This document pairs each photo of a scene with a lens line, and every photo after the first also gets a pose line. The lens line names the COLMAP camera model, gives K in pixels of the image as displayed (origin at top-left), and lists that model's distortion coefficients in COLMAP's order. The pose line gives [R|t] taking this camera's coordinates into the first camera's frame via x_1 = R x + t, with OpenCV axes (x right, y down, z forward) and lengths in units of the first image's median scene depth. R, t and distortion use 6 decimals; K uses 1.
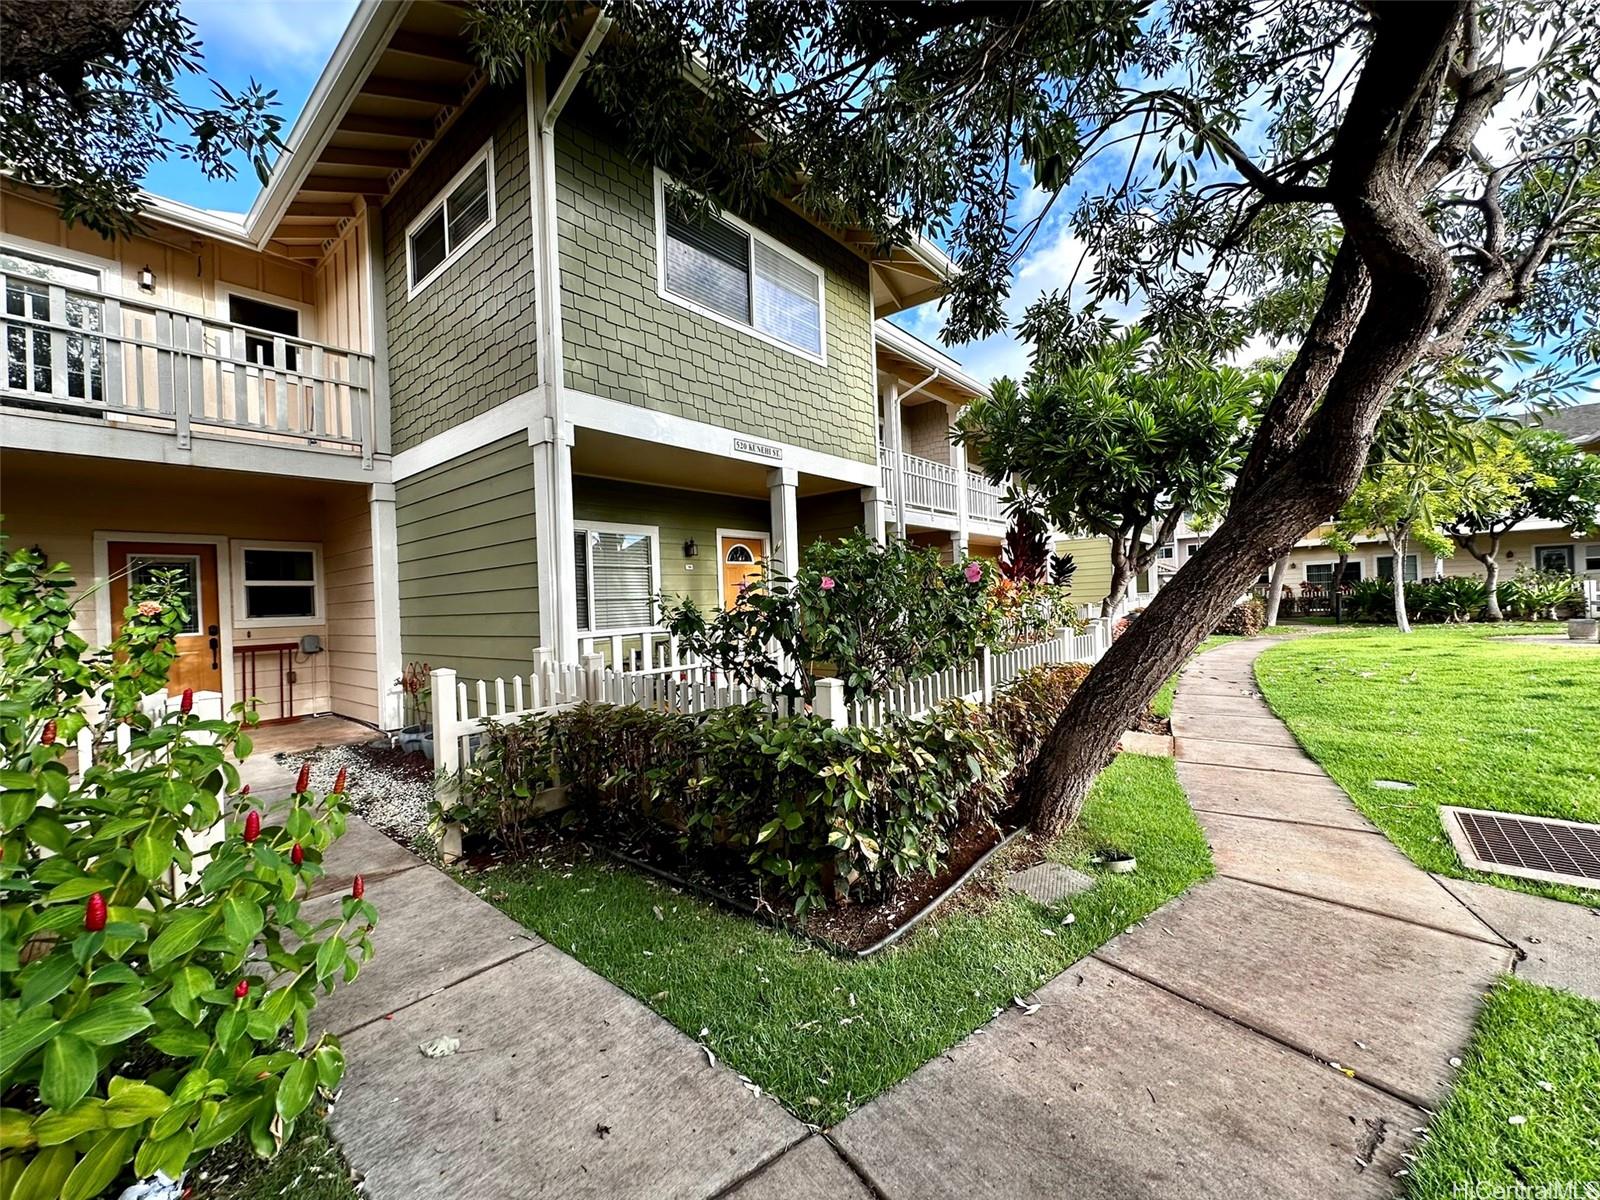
lens RADIAL K [[639.6, 0, 795.6], [0, 639.6, 604.2], [0, 0, 1]] dist [-0.002485, 0.000660]
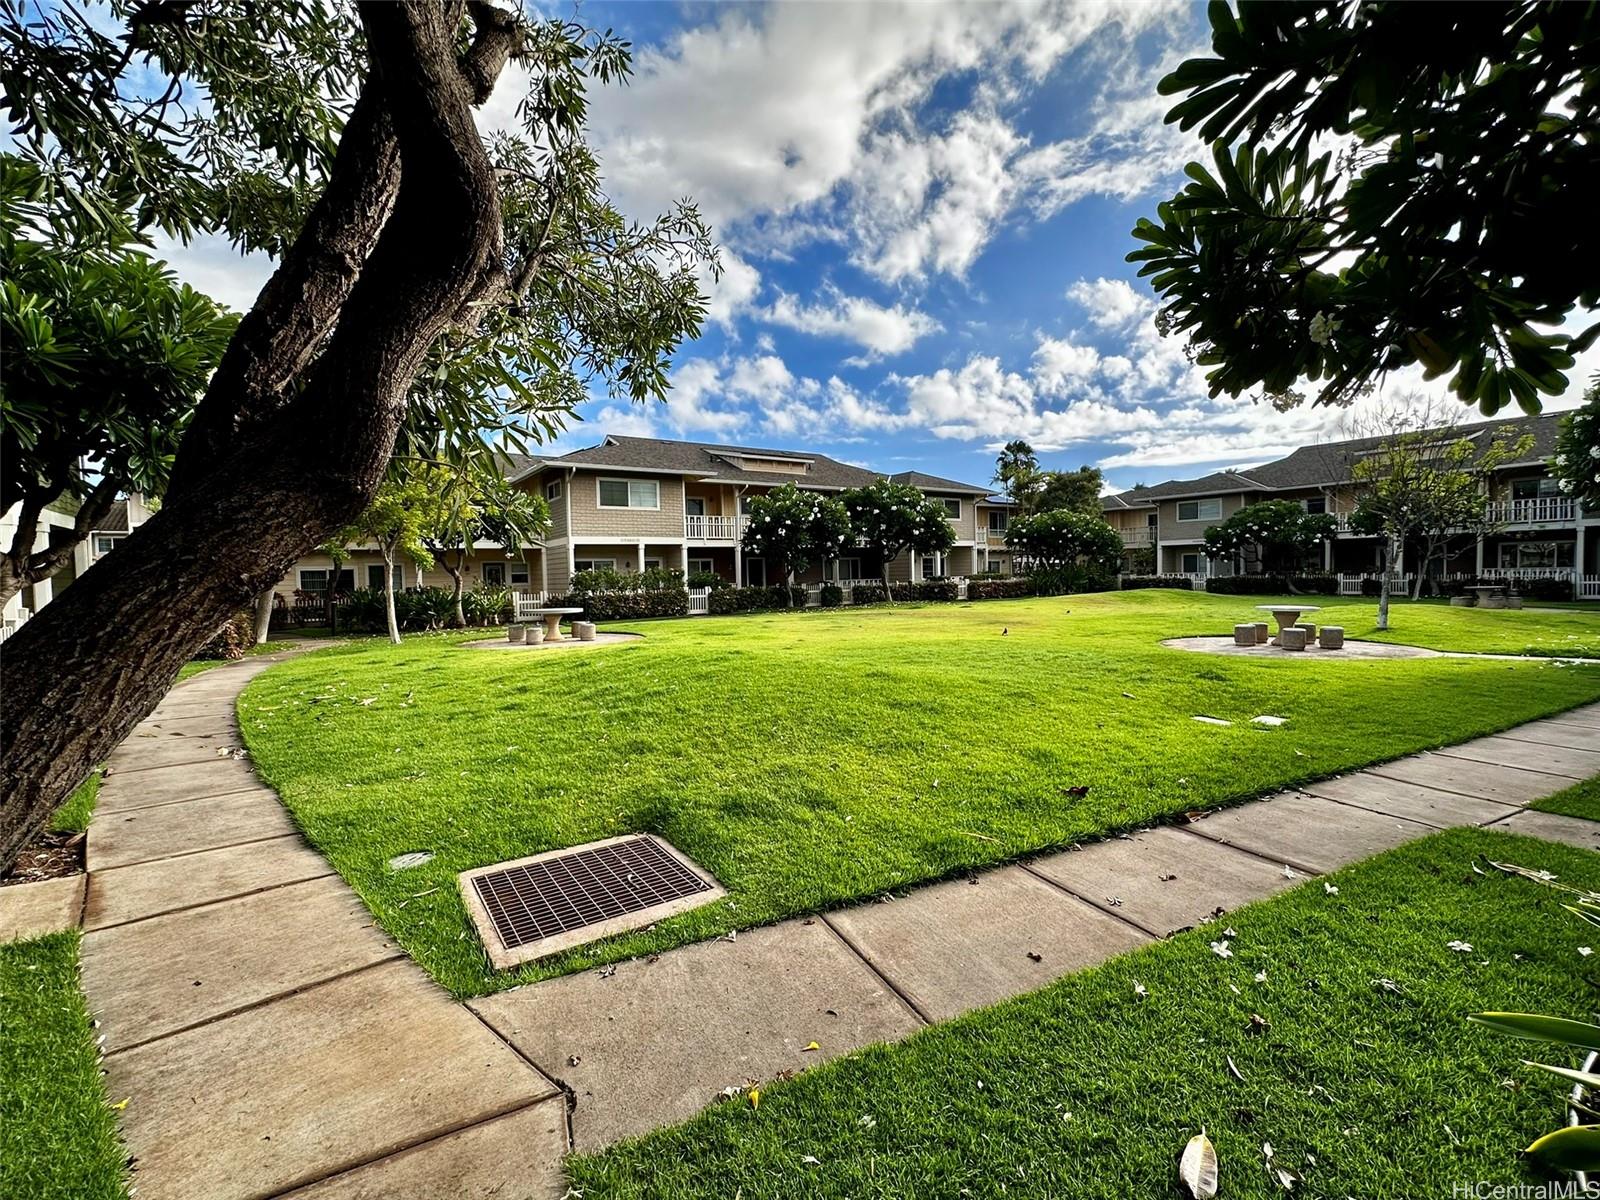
lens RADIAL K [[706.4, 0, 801.7], [0, 706.4, 596.7], [0, 0, 1]] dist [0.000677, 0.000309]
pose [[0.275155, 0.000913, 0.961399, 0.125165], [0.016472, 0.999848, -0.005664, -0.024300], [-0.961259, 0.017394, 0.275098, 0.160798]]
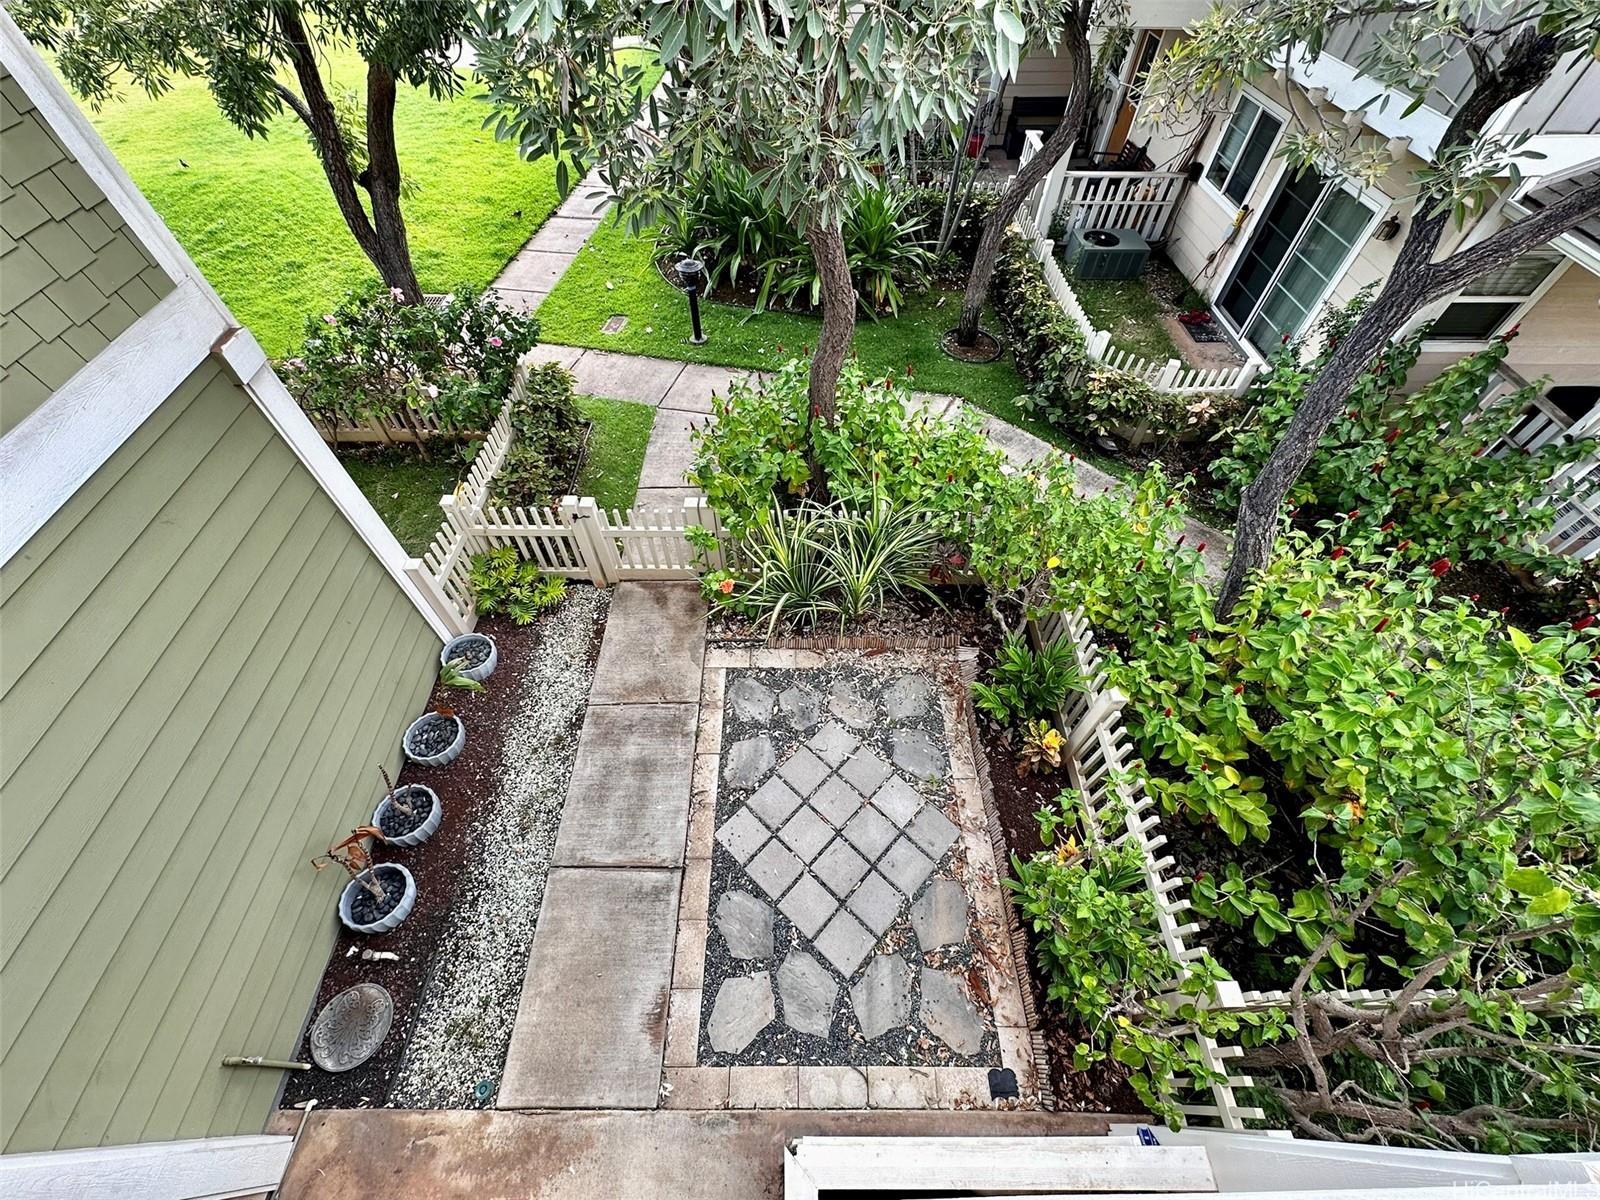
lens RADIAL K [[639.6, 0, 795.1], [0, 639.6, 600.7], [0, 0, 1]] dist [-0.002485, 0.000660]
pose [[-0.645339, -0.581660, 0.495186, -0.837389], [0.027649, 0.630027, 0.776081, -0.406060], [-0.763396, 0.514527, -0.390498, 0.642381]]
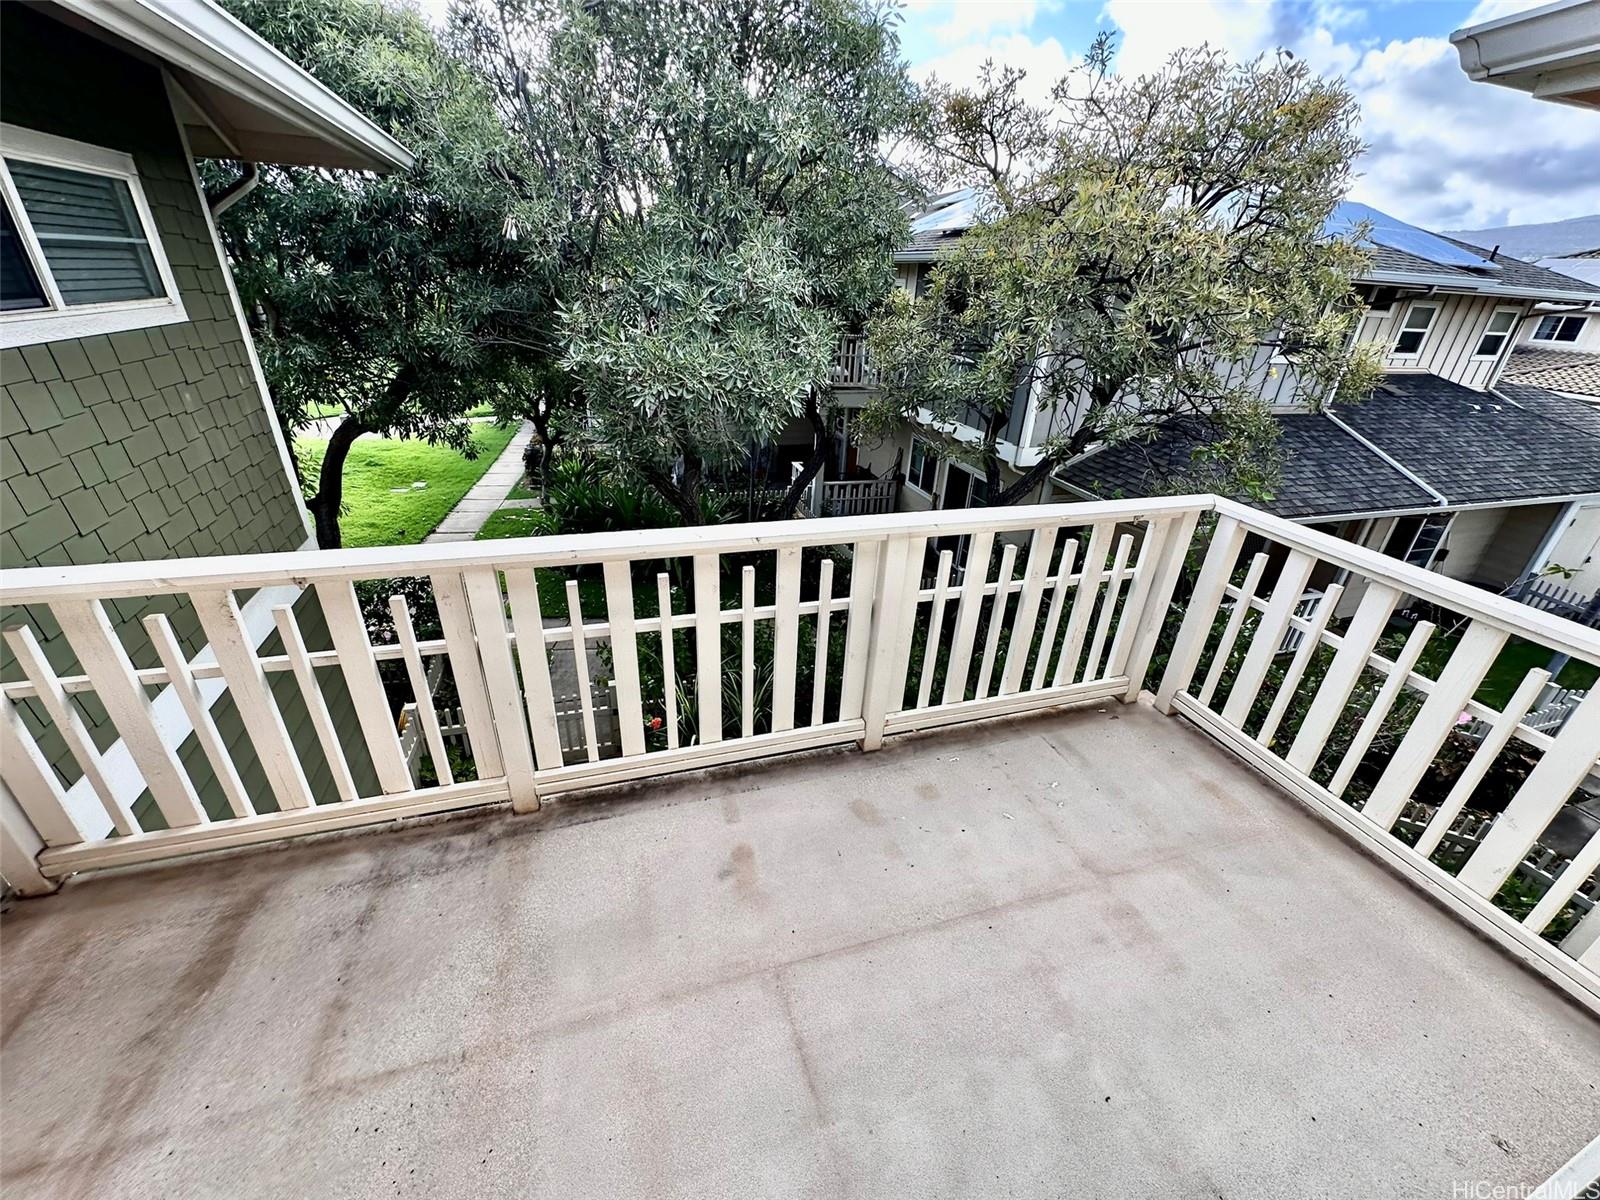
lens RADIAL K [[639.6, 0, 804.9], [0, 639.6, 600.8], [0, 0, 1]] dist [-0.002485, 0.000660]
pose [[-0.848365, -0.239112, 0.472337, -1.009477], [-0.011273, 0.900149, 0.435437, -0.457023], [-0.529292, 0.364085, -0.766350, 0.932885]]
